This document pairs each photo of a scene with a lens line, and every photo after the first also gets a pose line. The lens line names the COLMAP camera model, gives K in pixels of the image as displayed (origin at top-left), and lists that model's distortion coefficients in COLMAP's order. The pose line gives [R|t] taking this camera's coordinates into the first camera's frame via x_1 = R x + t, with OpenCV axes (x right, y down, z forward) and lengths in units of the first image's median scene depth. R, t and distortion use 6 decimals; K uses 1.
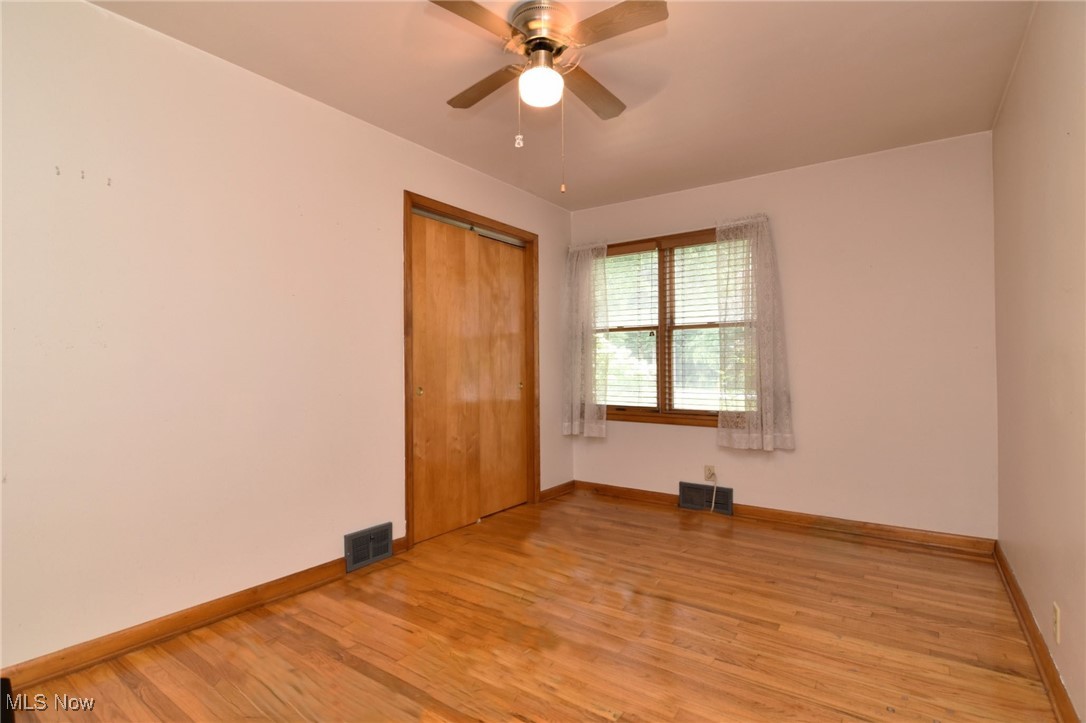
lens RADIAL K [[525.2, 0, 547.0], [0, 525.2, 364.6], [0, 0, 1]] dist [0.000617, -0.000714]
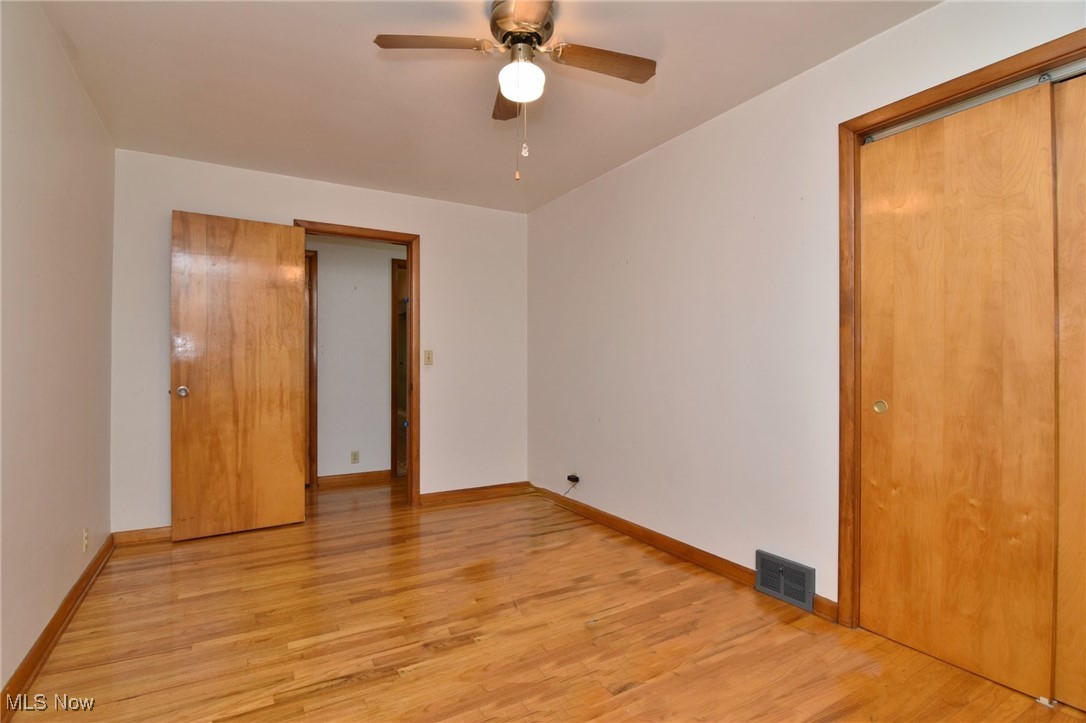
lens RADIAL K [[525.2, 0, 541.1], [0, 525.2, 363.1], [0, 0, 1]] dist [0.000617, -0.000714]
pose [[-0.406784, 0.002843, -0.913520, 0.574183], [0.008584, 0.999963, -0.000710, -0.007487], [0.913484, -0.008130, -0.406793, 0.946430]]
